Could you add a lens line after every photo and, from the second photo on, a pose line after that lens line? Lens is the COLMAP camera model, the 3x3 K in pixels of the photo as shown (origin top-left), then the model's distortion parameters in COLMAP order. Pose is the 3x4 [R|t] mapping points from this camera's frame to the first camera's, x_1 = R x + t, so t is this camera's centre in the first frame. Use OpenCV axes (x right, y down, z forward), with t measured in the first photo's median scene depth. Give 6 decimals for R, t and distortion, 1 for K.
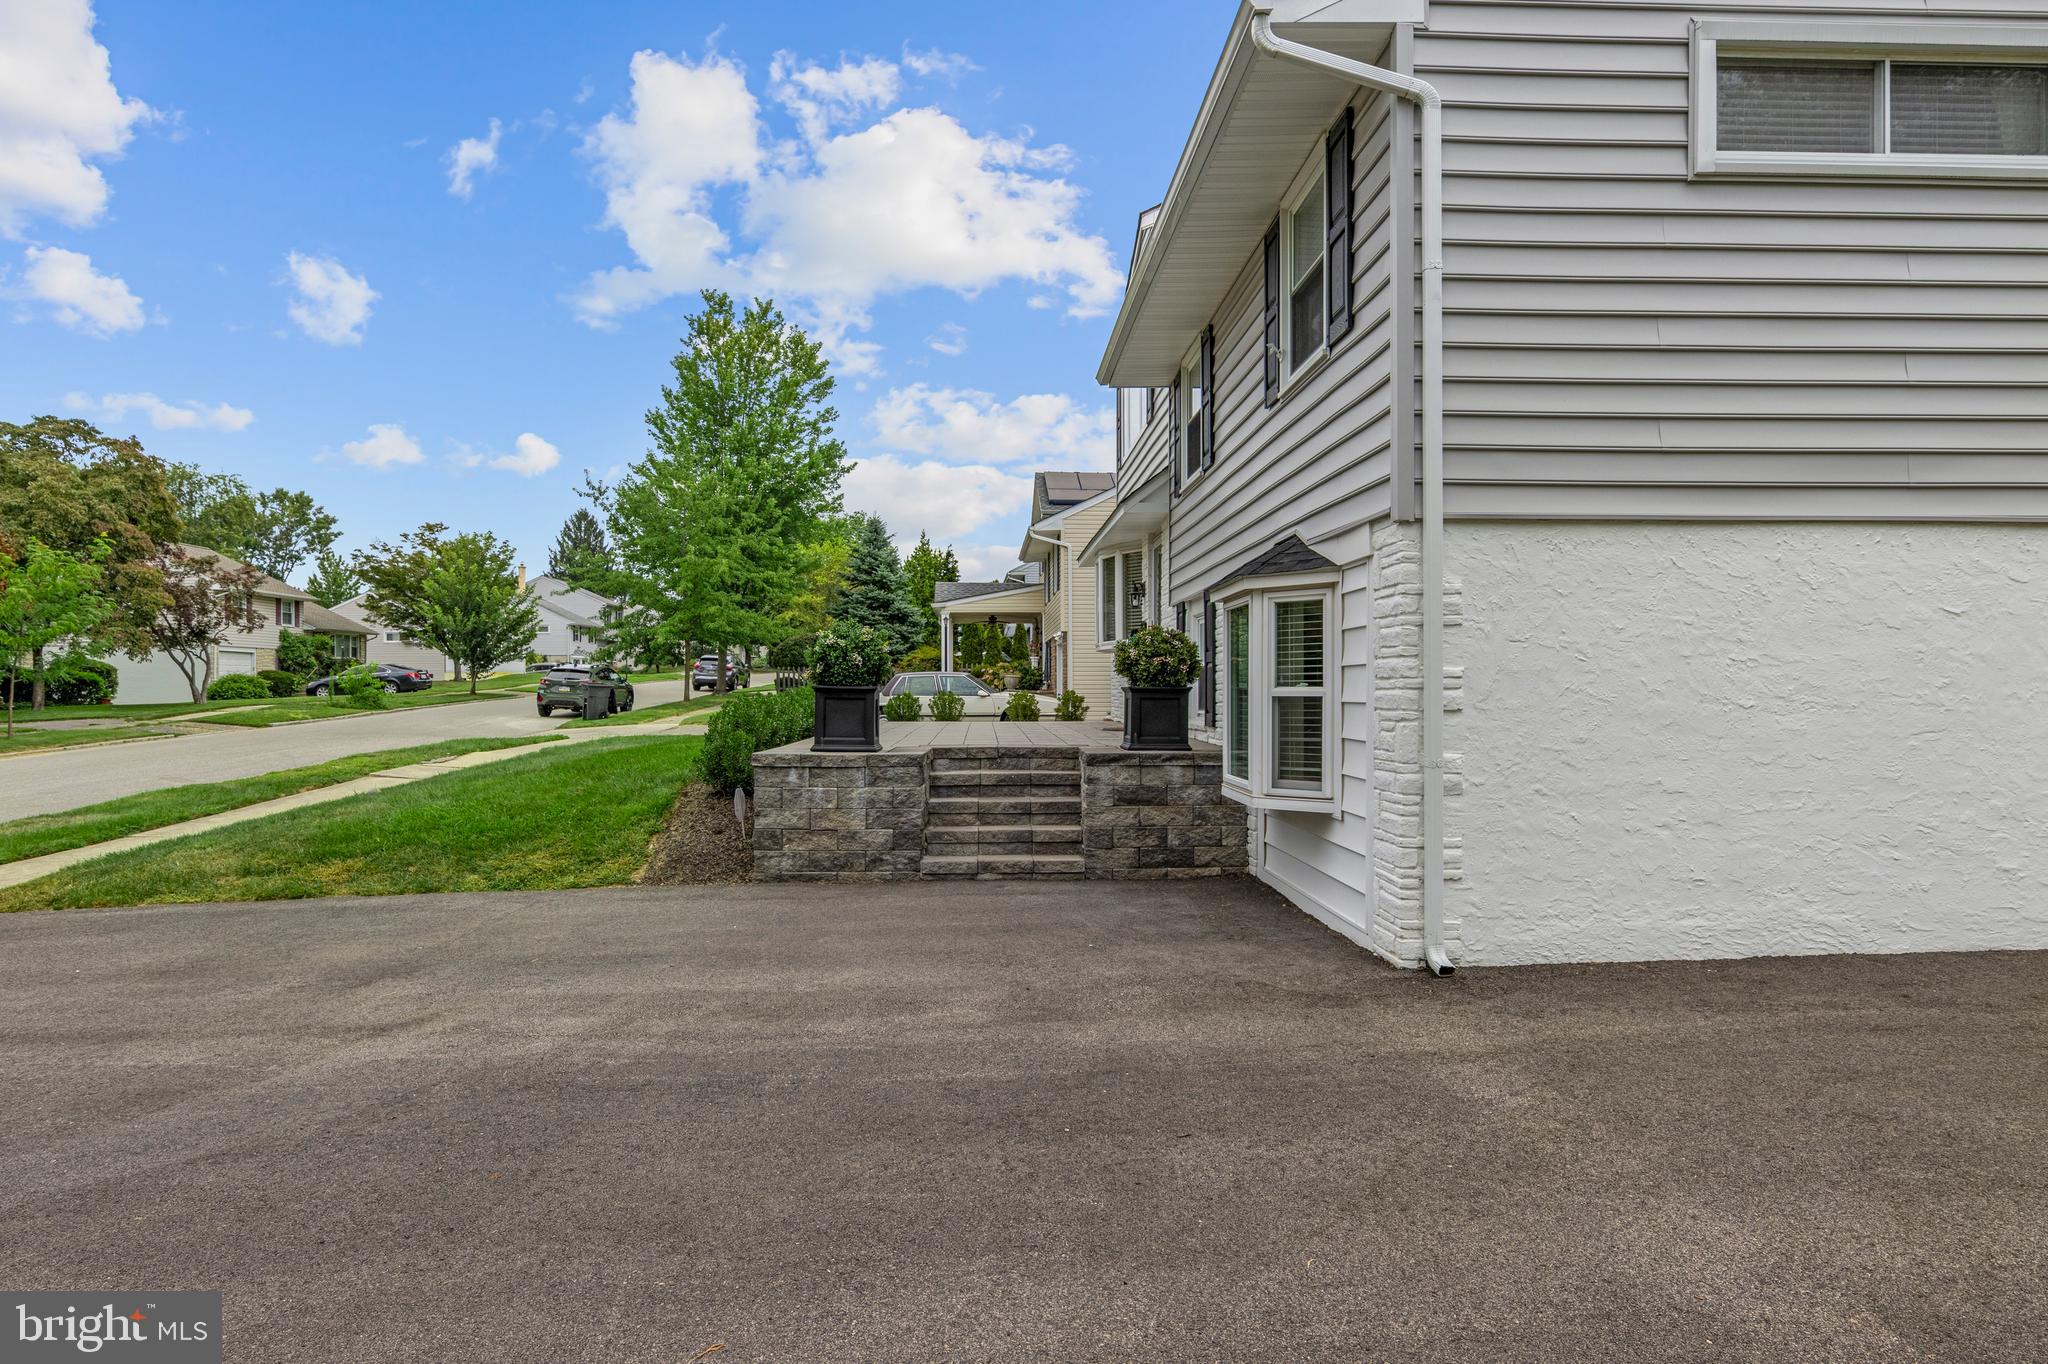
lens RADIAL K [[1174.0, 0, 1024.7], [0, 1174.0, 682.3], [0, 0, 1]] dist [0.007975, 0.002086]
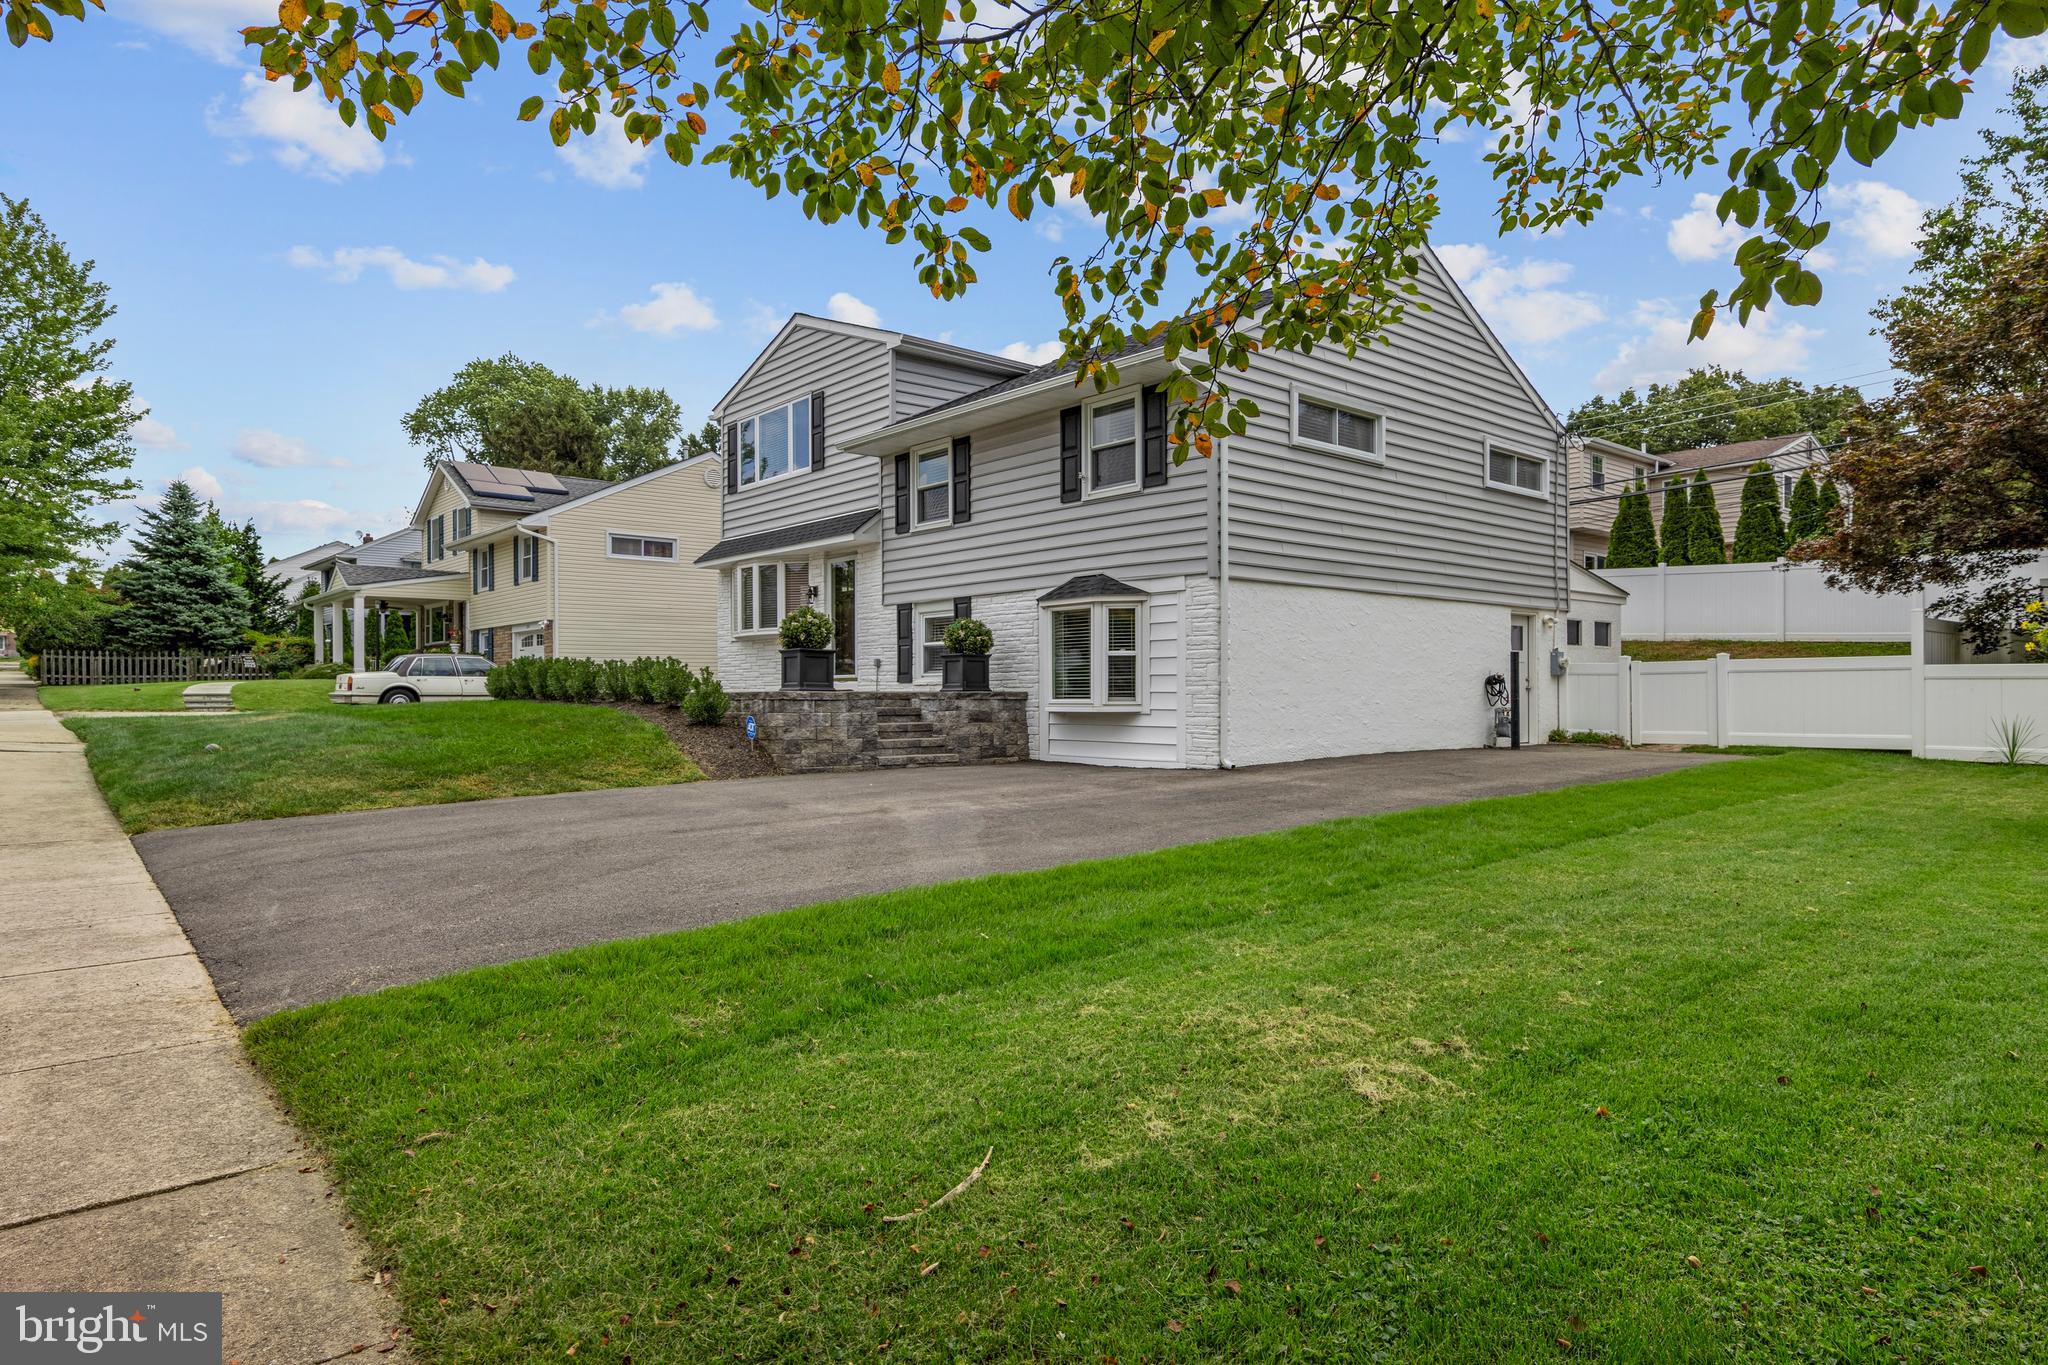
lens RADIAL K [[1174.0, 0, 1022.8], [0, 1174.0, 686.4], [0, 0, 1]] dist [0.007975, 0.002086]
pose [[0.787477, 0.004008, 0.616331, -0.929512], [-0.004213, 0.999990, -0.001120, 0.055084], [-0.616330, -0.001714, 0.787486, -0.398258]]
